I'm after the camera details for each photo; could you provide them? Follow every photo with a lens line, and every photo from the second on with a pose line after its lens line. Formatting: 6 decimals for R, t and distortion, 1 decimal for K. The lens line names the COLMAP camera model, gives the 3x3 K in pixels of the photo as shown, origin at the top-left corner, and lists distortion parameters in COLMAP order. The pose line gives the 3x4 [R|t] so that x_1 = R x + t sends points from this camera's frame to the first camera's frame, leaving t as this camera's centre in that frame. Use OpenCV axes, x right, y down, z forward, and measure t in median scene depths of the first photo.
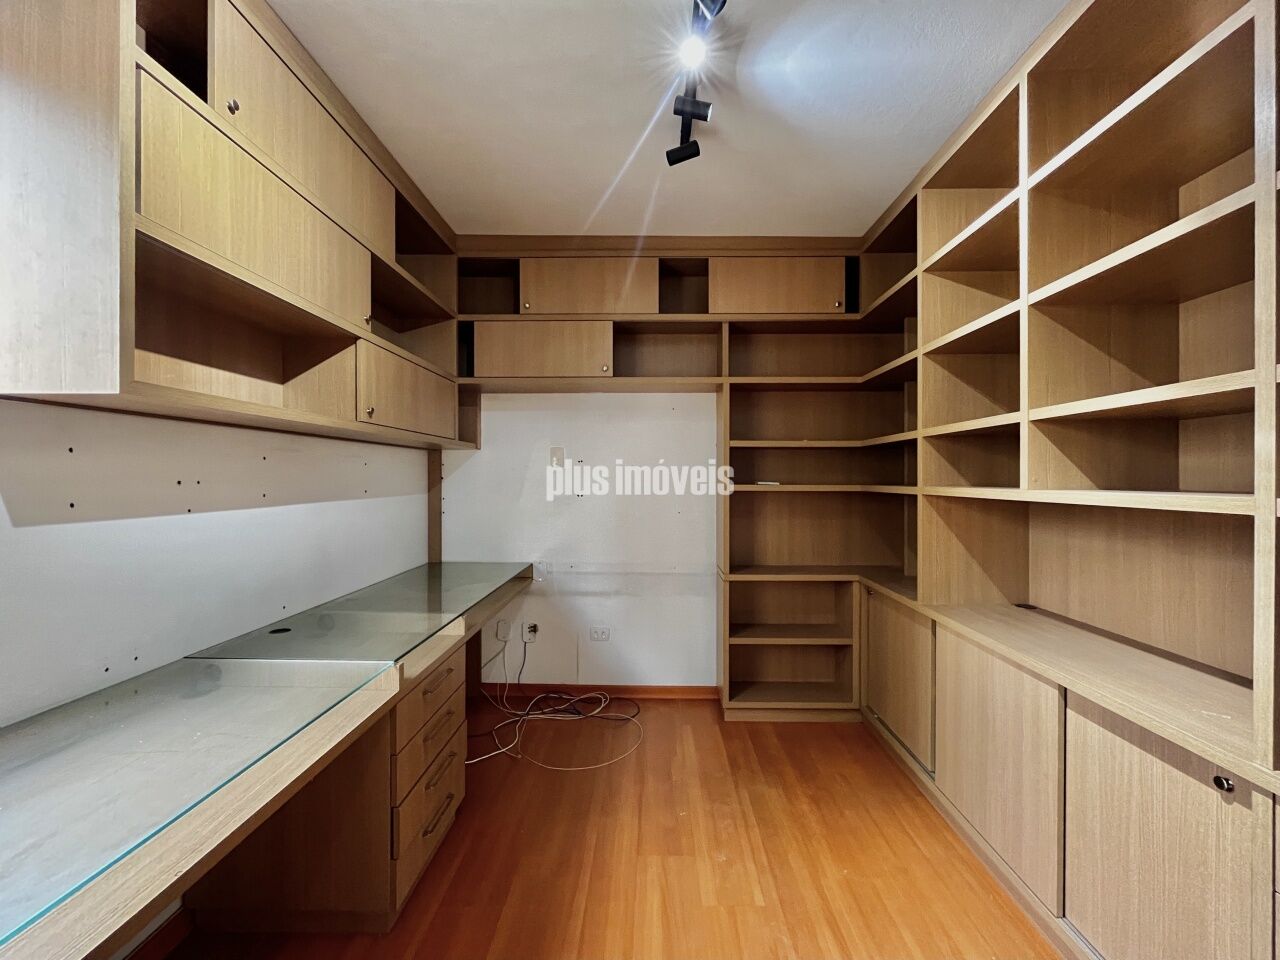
lens RADIAL K [[518.3, 0, 641.0], [0, 518.3, 477.5], [0, 0, 1]] dist [-0.003798, 0.000216]
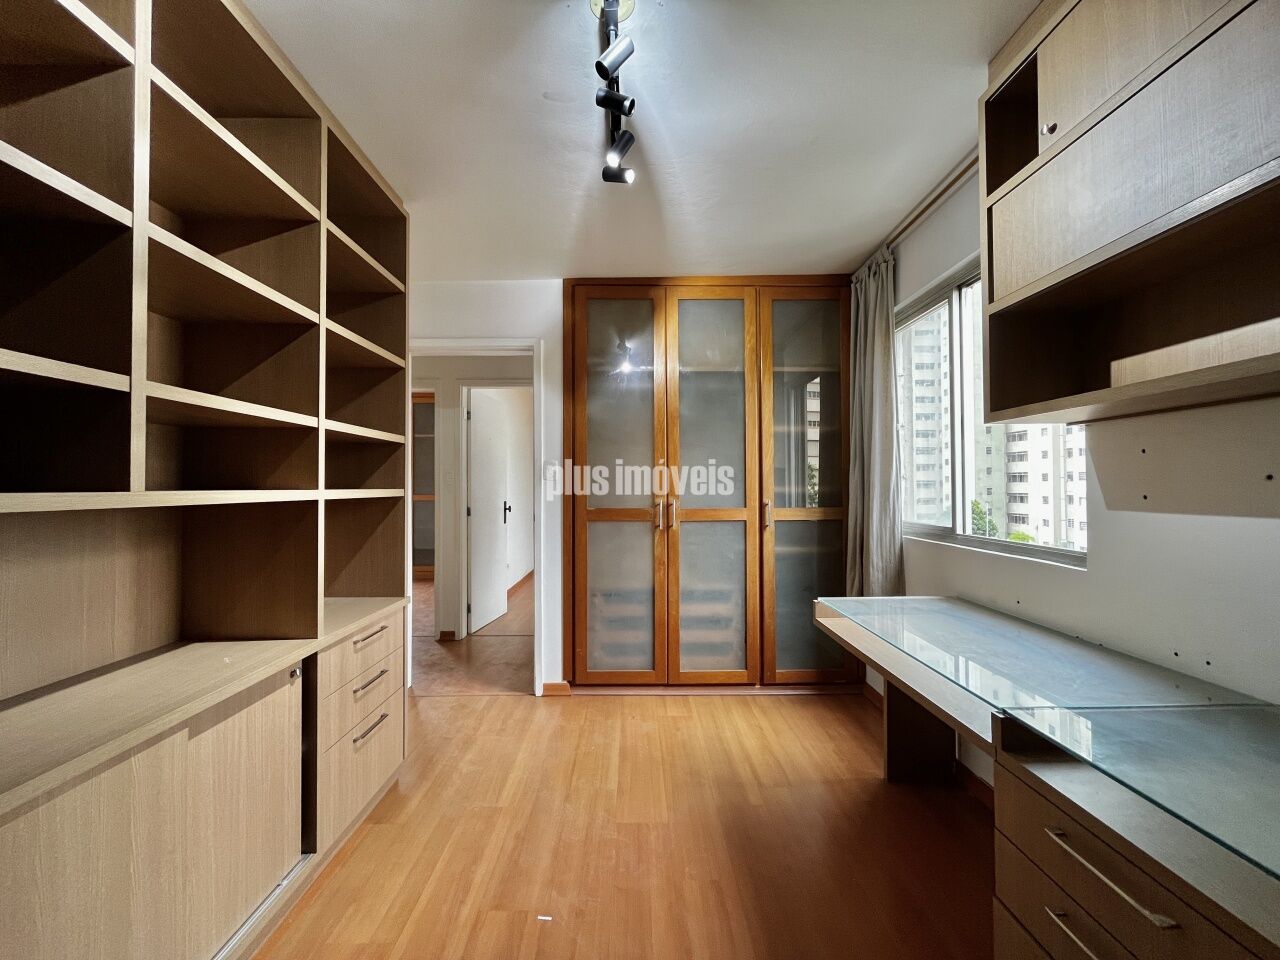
lens RADIAL K [[518.3, 0, 639.8], [0, 518.3, 478.6], [0, 0, 1]] dist [-0.003798, 0.000216]
pose [[-0.999615, 0.004040, -0.027443, 0.096996], [0.004117, 0.999988, -0.002727, 0.009702], [0.027432, -0.002839, -0.999620, 2.101179]]
